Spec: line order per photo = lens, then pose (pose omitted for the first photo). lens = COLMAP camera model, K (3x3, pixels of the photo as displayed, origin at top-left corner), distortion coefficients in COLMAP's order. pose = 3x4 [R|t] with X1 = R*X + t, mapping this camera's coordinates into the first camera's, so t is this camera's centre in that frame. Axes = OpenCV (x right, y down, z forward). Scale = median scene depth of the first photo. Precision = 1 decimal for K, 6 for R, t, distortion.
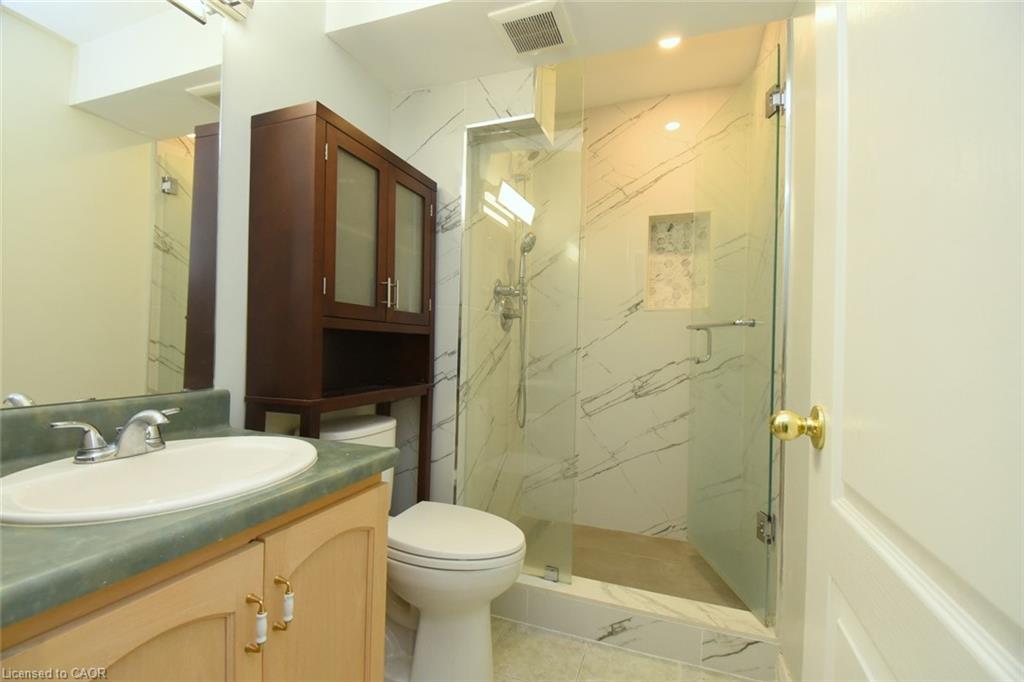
lens RADIAL K [[452.0, 0, 506.6], [0, 452.0, 342.5], [0, 0, 1]] dist [0.004991, -0.017483]
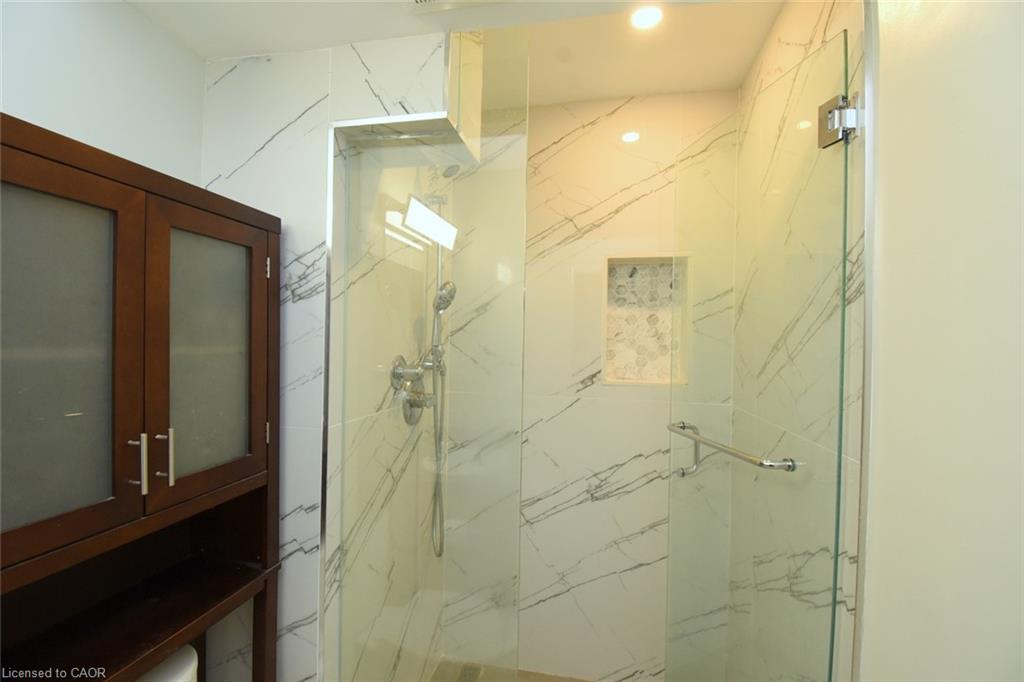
lens RADIAL K [[452.0, 0, 510.0], [0, 452.0, 342.4], [0, 0, 1]] dist [0.004991, -0.017483]
pose [[0.986495, -0.008777, 0.163557, 0.039720], [0.006455, 0.999871, 0.014726, -0.191843], [-0.163665, -0.013471, 0.986424, 0.359947]]
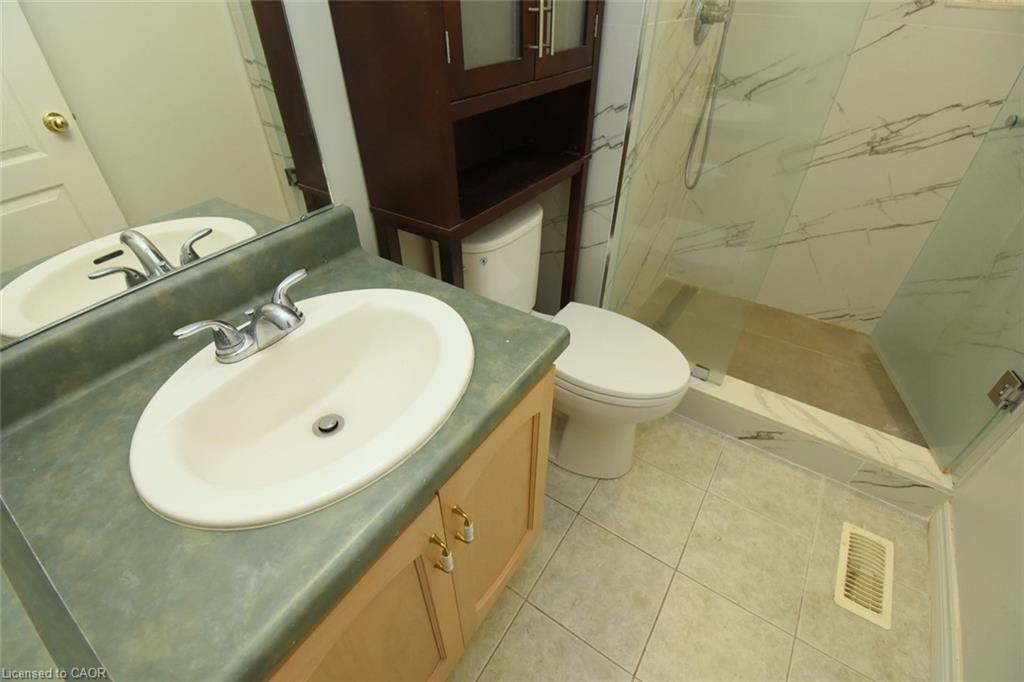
lens RADIAL K [[452.0, 0, 504.5], [0, 452.0, 345.5], [0, 0, 1]] dist [0.004991, -0.017483]
pose [[0.969237, 0.125971, -0.211450, -0.096652], [0.034939, 0.779982, 0.624825, -0.125433], [0.243638, -0.612991, 0.751586, 0.203150]]
